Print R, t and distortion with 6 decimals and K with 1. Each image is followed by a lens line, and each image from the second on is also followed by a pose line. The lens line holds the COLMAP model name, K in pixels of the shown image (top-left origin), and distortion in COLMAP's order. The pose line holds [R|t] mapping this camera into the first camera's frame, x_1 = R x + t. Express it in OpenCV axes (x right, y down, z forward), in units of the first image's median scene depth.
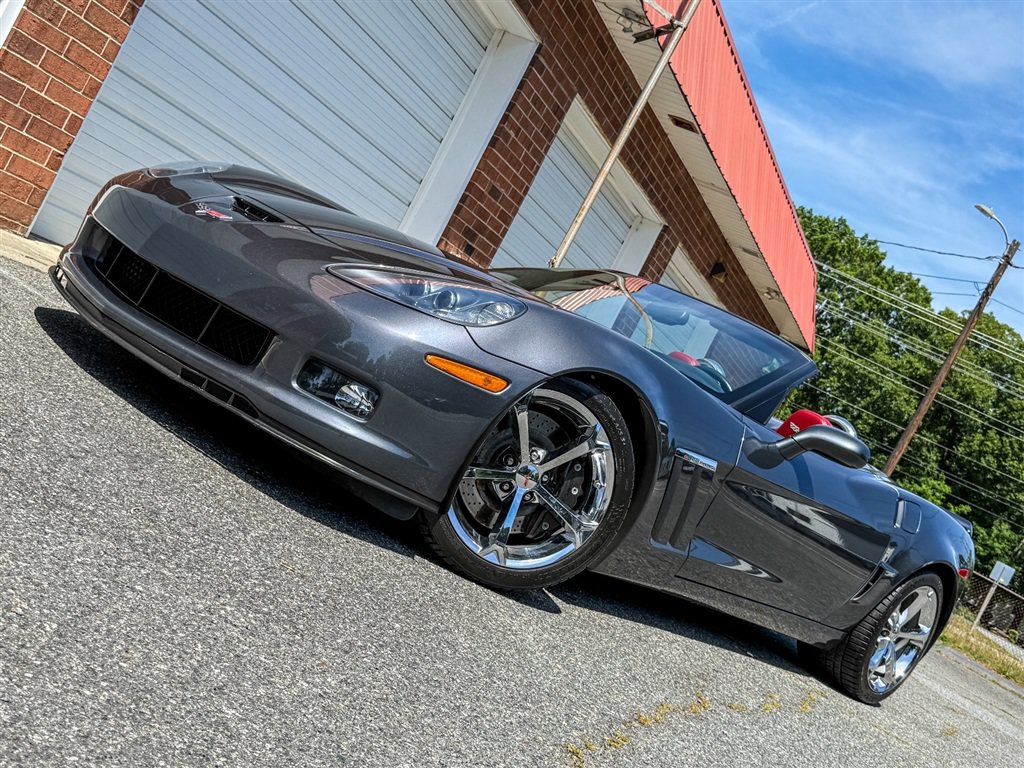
lens RADIAL K [[1144.1, 0, 508.6], [0, 1144.1, 383.4], [0, 0, 1]] dist [0.213856, -0.535807]
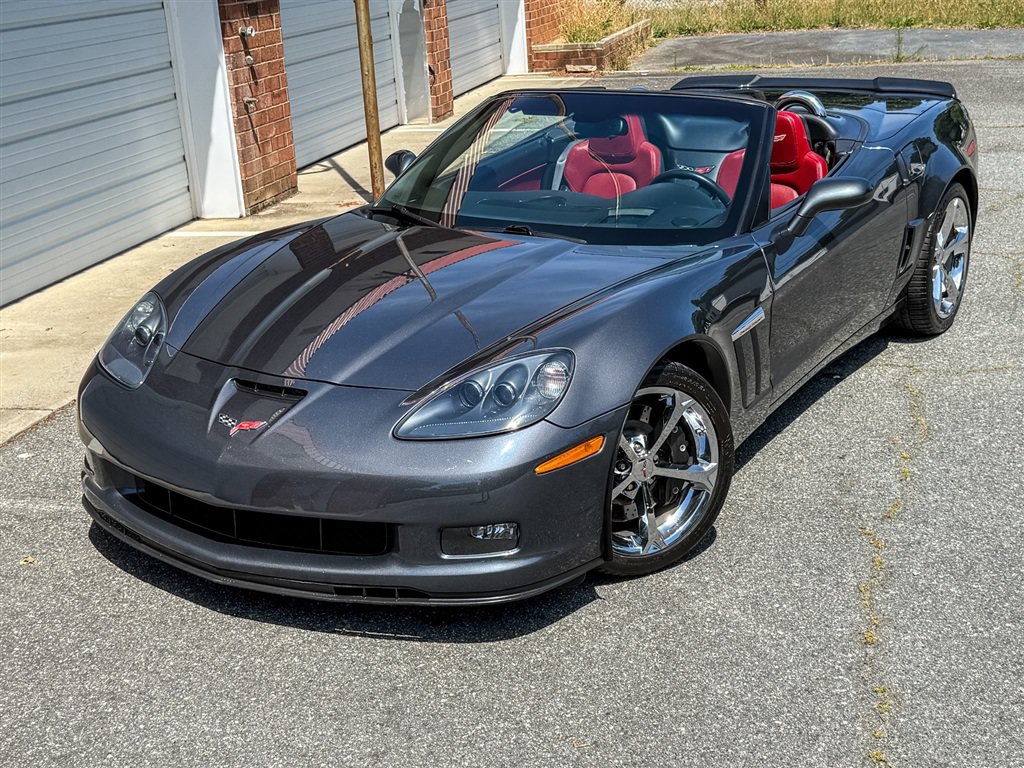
lens RADIAL K [[1414.8, 0, 509.4], [0, 1414.8, 387.3], [0, 0, 1]] dist [0.193351, -0.400359]
pose [[0.846065, -0.532897, -0.013983, -0.017186], [0.505614, 0.793886, 0.337786, -0.282666], [-0.168904, -0.292859, 0.941119, -0.105088]]
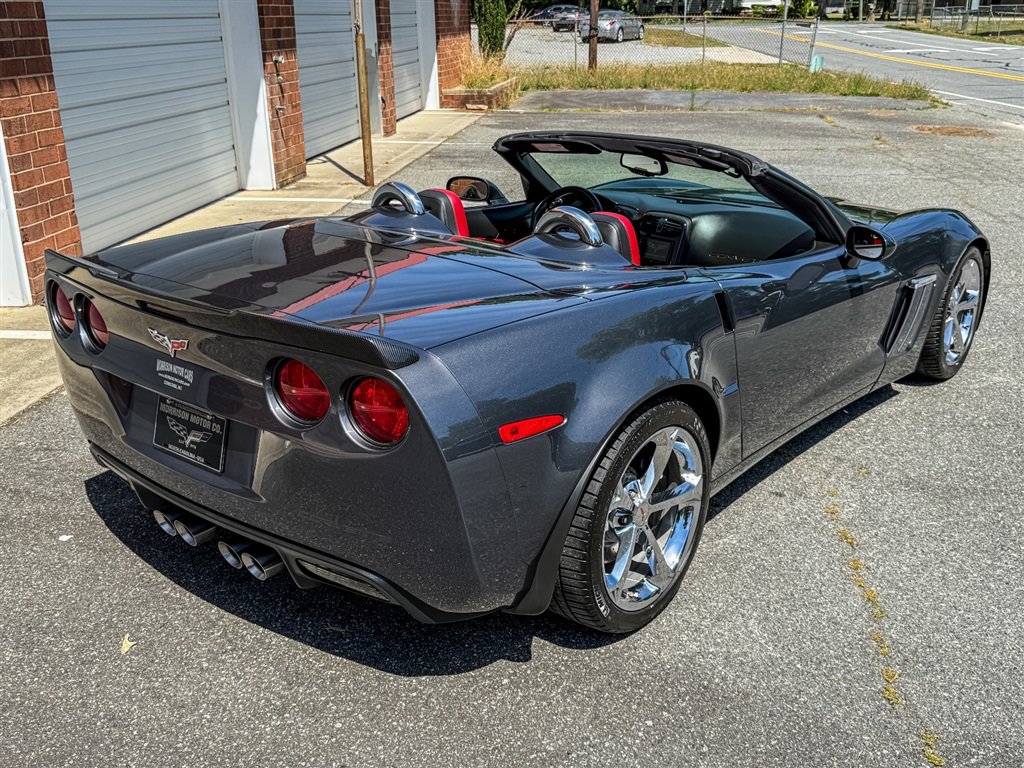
lens RADIAL K [[1024.4, 0, 512.0], [0, 1024.4, 384.0], [0, 0, 1]] dist [0.165572, -0.355119]
pose [[0.844579, -0.529994, 0.076113, -0.180504], [0.455254, 0.785642, 0.418940, -0.330823], [-0.281833, -0.319177, 0.904818, -0.232357]]
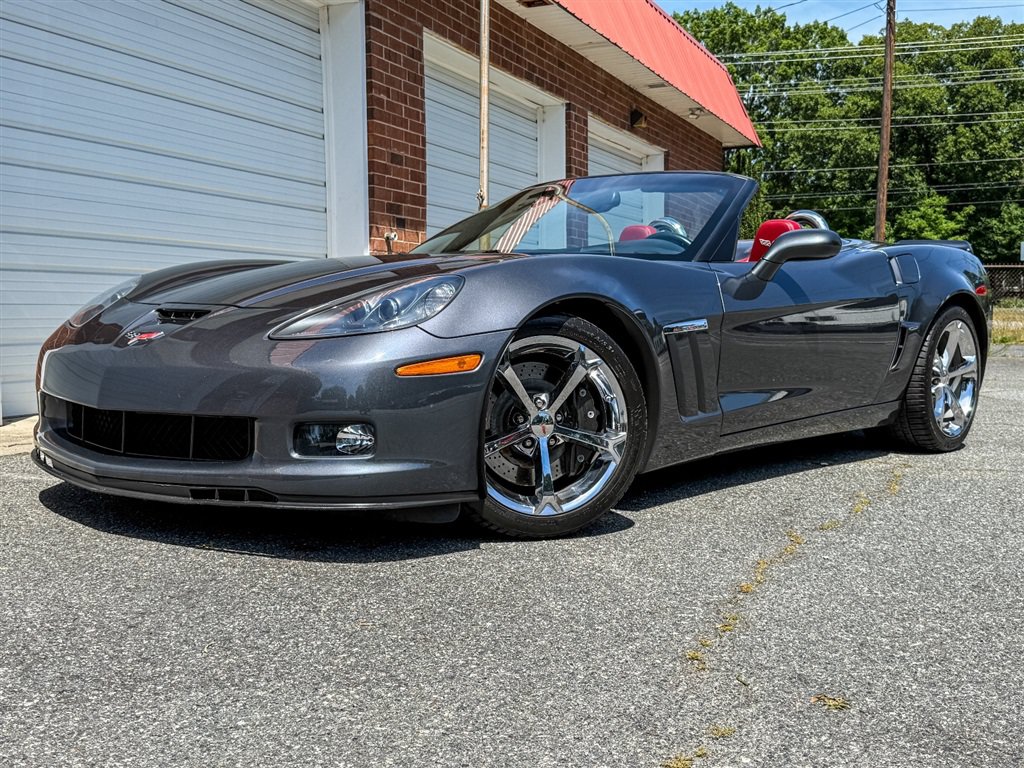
lens RADIAL K [[1144.3, 0, 513.0], [0, 1144.3, 387.8], [0, 0, 1]] dist [0.208197, -0.508032]
pose [[0.886249, -0.462504, -0.025569, 0.020279], [0.463167, 0.884066, 0.062474, -0.013544], [-0.006290, -0.067210, 0.997719, -0.005517]]
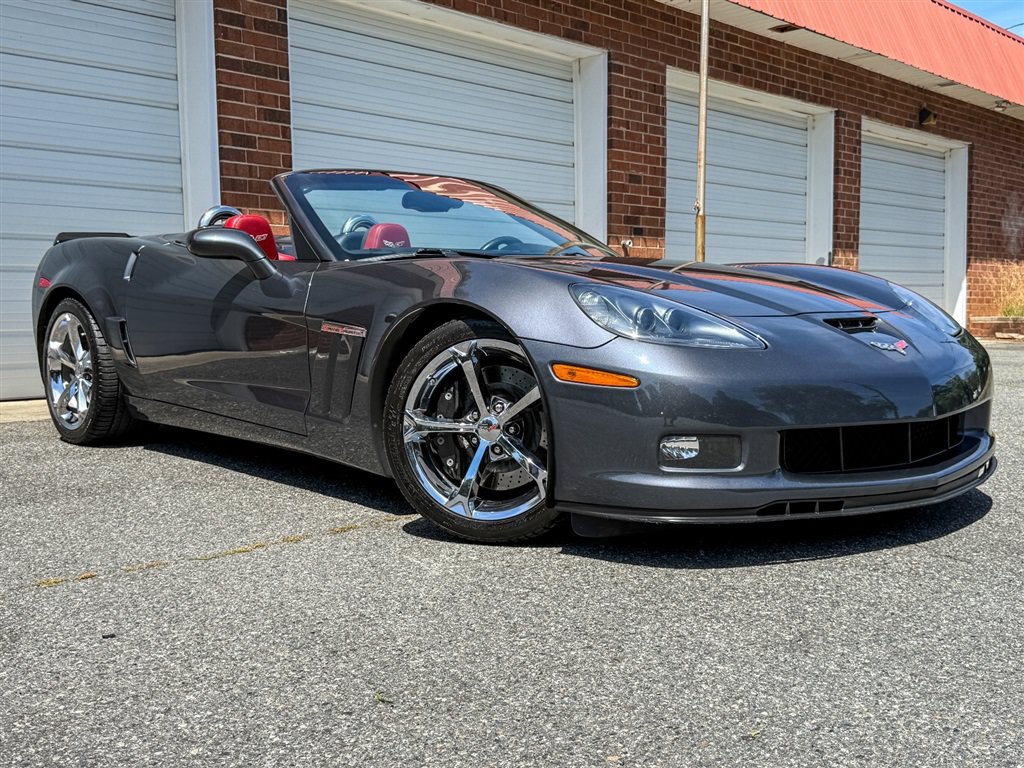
lens RADIAL K [[1125.3, 0, 513.3], [0, 1125.3, 386.0], [0, 0, 1]] dist [0.209378, -0.536187]
pose [[0.832120, -0.446142, -0.329444, 0.315190], [0.442536, 0.892179, -0.090441, 0.137486], [0.334273, -0.070533, 0.939833, -0.291260]]
